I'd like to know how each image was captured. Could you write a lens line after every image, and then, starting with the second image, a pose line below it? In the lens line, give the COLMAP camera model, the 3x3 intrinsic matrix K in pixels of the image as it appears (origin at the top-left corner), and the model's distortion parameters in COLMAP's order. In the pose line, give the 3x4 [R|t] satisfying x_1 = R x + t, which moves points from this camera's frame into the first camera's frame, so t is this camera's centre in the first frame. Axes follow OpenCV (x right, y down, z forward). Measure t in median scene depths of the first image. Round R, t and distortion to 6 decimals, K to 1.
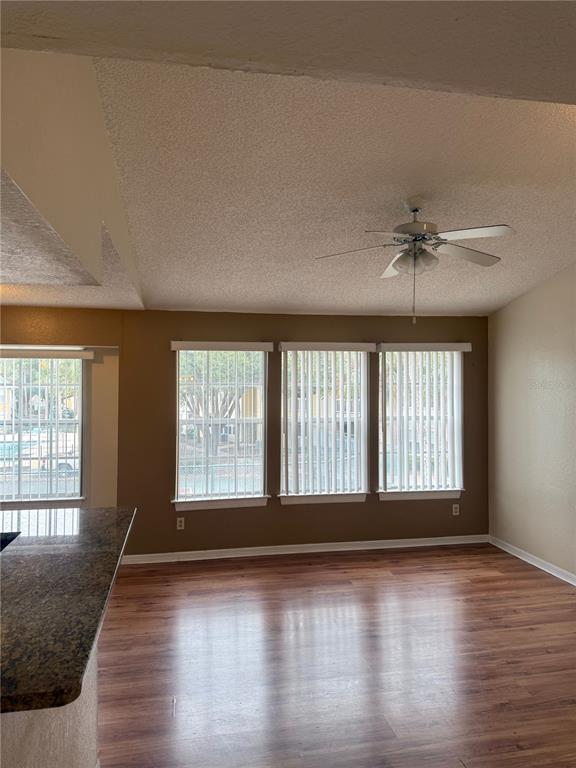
lens RADIAL K [[543.9, 0, 293.0], [0, 543.9, 379.6], [0, 0, 1]] dist [0.026058, -0.039024]
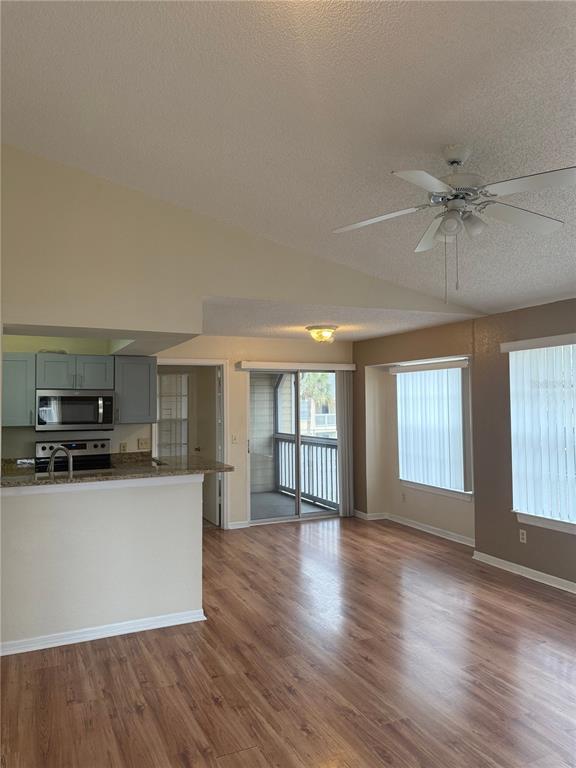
lens RADIAL K [[543.9, 0, 272.8], [0, 543.9, 383.8], [0, 0, 1]] dist [0.026058, -0.039024]
pose [[0.223513, -0.038934, -0.973923, 0.618391], [0.027035, 0.999065, -0.033735, 0.021837], [0.974326, -0.018790, 0.224357, 0.372250]]
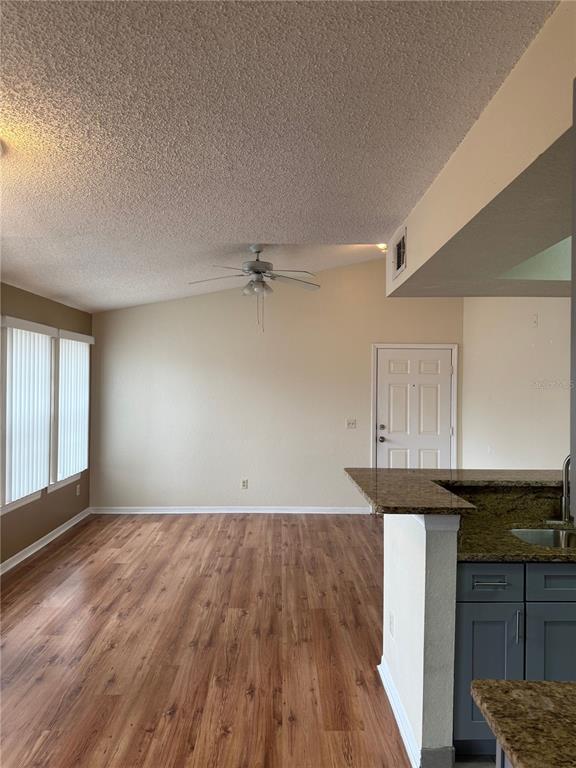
lens RADIAL K [[543.9, 0, 290.3], [0, 543.9, 381.0], [0, 0, 1]] dist [0.026058, -0.039024]
pose [[0.168745, 0.007317, 0.985633, -0.760157], [-0.026109, 0.999655, -0.002951, 0.016893], [-0.985314, -0.025236, 0.168878, 0.448139]]
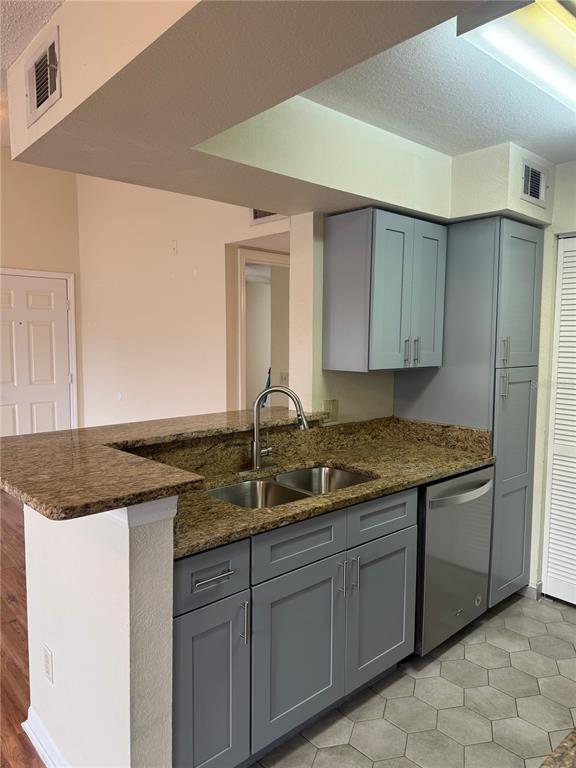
lens RADIAL K [[543.9, 0, 291.7], [0, 543.9, 380.4], [0, 0, 1]] dist [0.026058, -0.039024]
pose [[-0.521824, -0.068612, 0.850289, -0.548135], [-0.016626, 0.997389, 0.070279, 0.043296], [-0.852891, 0.022536, -0.521603, 0.487196]]
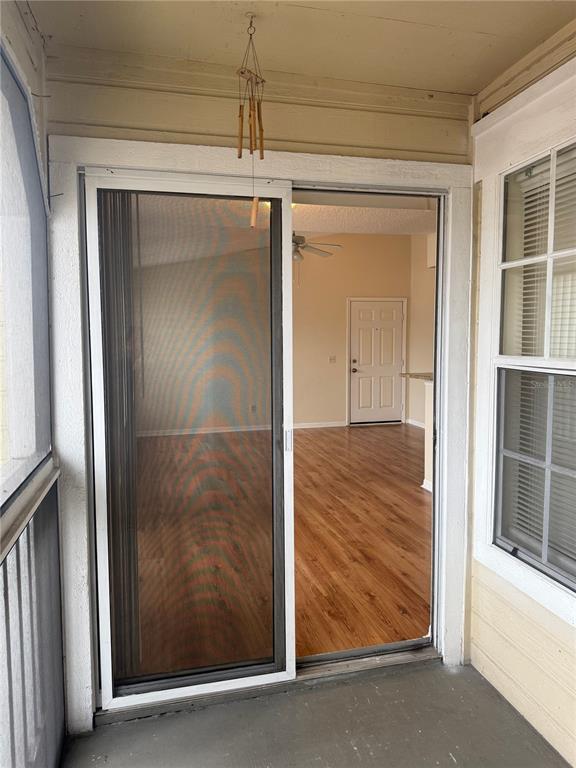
lens RADIAL K [[543.9, 0, 285.0], [0, 543.9, 380.6], [0, 0, 1]] dist [0.026058, -0.039024]
pose [[-0.056208, -0.072650, 0.995772, -1.137037], [-0.010265, 0.997338, 0.072185, 0.056098], [-0.998366, -0.006164, -0.056804, 0.757535]]
